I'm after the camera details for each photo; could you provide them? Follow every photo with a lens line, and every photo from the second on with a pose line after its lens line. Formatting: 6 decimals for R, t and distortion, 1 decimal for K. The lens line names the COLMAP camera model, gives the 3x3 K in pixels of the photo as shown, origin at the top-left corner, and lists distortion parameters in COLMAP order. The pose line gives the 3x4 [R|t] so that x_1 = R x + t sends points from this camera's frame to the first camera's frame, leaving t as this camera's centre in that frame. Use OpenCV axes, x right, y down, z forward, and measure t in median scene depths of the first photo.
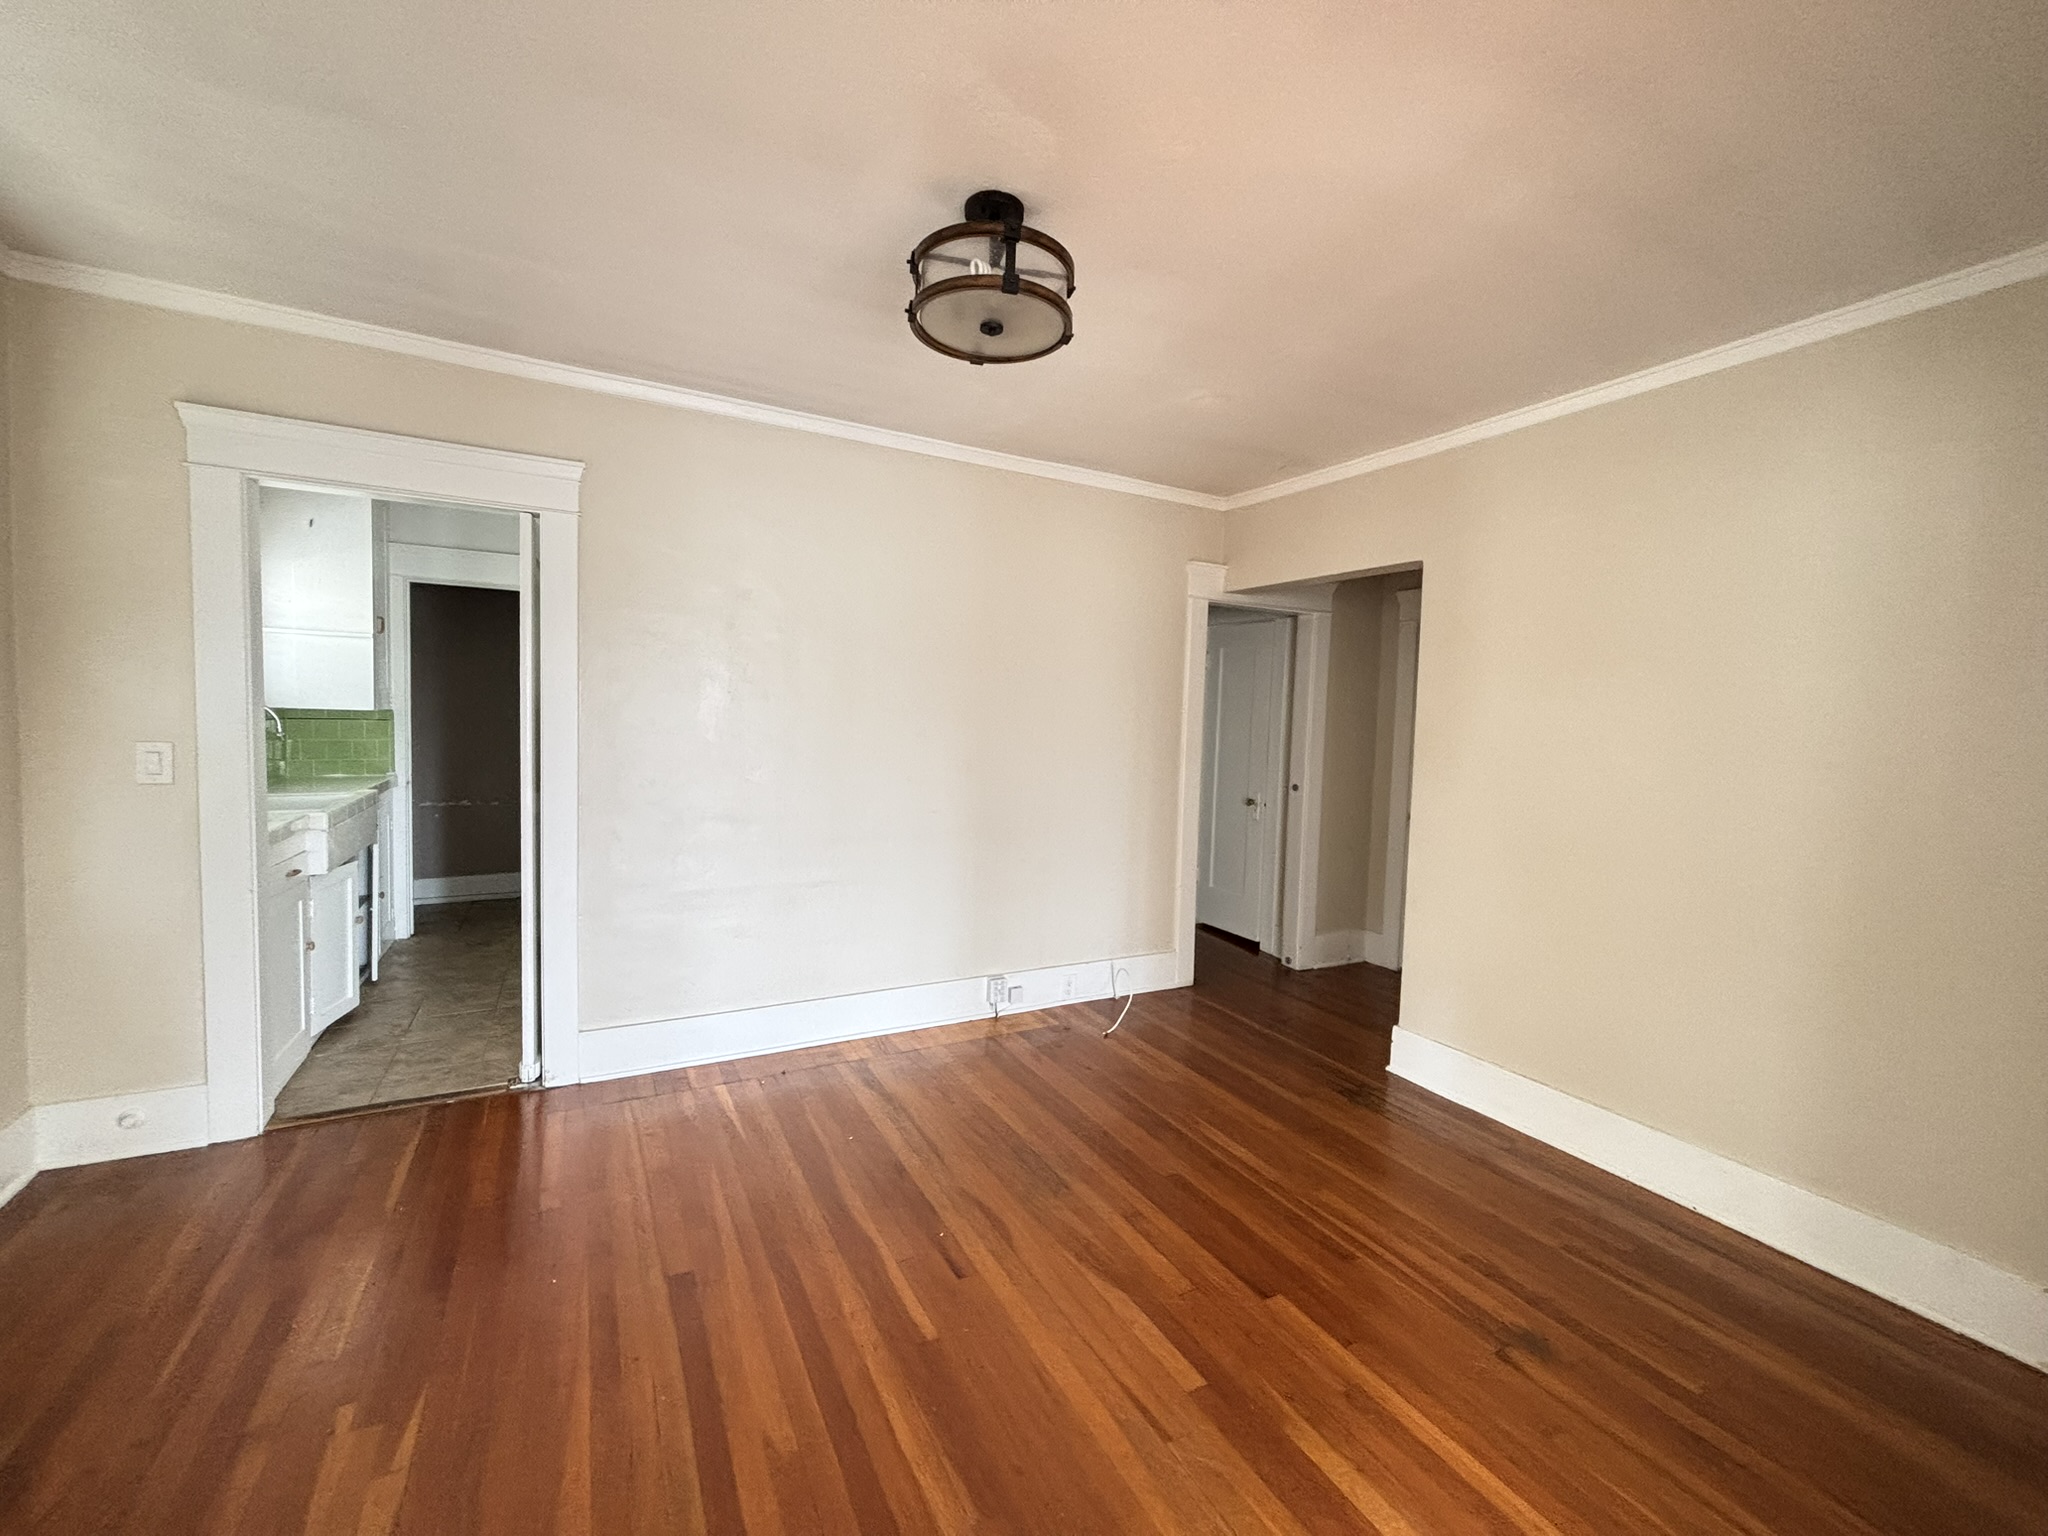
lens RADIAL K [[831.6, 0, 1026.2], [0, 831.6, 751.2], [0, 0, 1]] dist [0.002177, -0.000458]
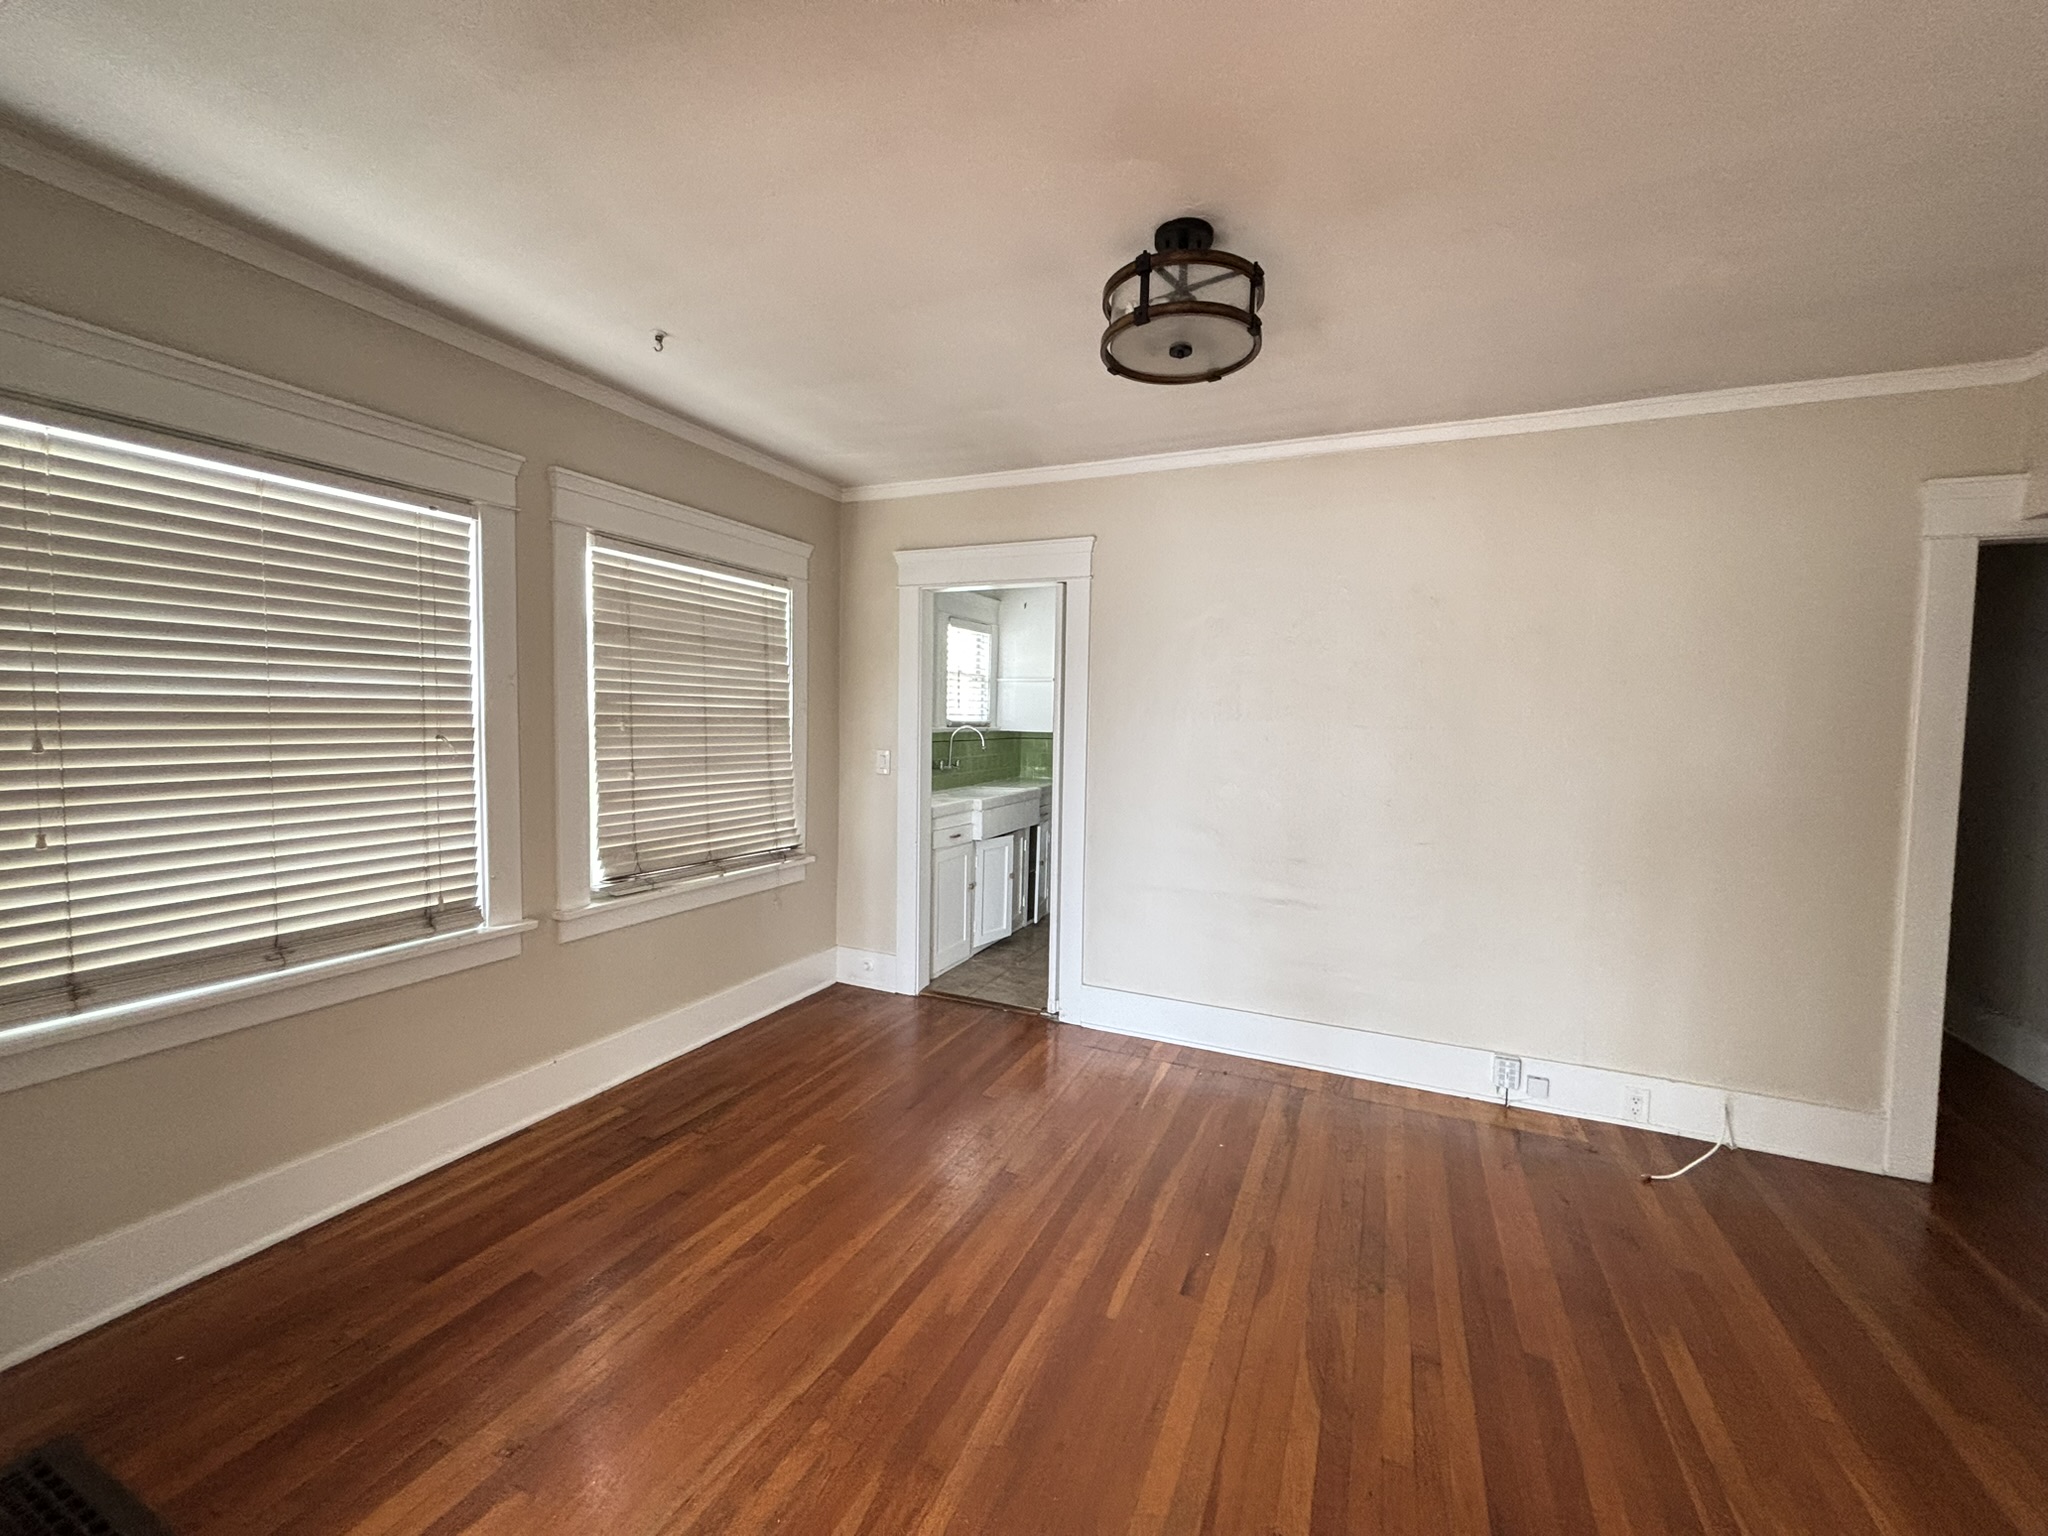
lens RADIAL K [[827.9, 0, 1021.1], [0, 827.9, 756.8], [0, 0, 1]] dist [0.008653, -0.000080]
pose [[0.609960, 0.017880, -0.792230, 0.435205], [-0.037509, 0.999276, -0.006326, 0.002761], [0.791544, 0.033574, 0.610190, 0.162748]]
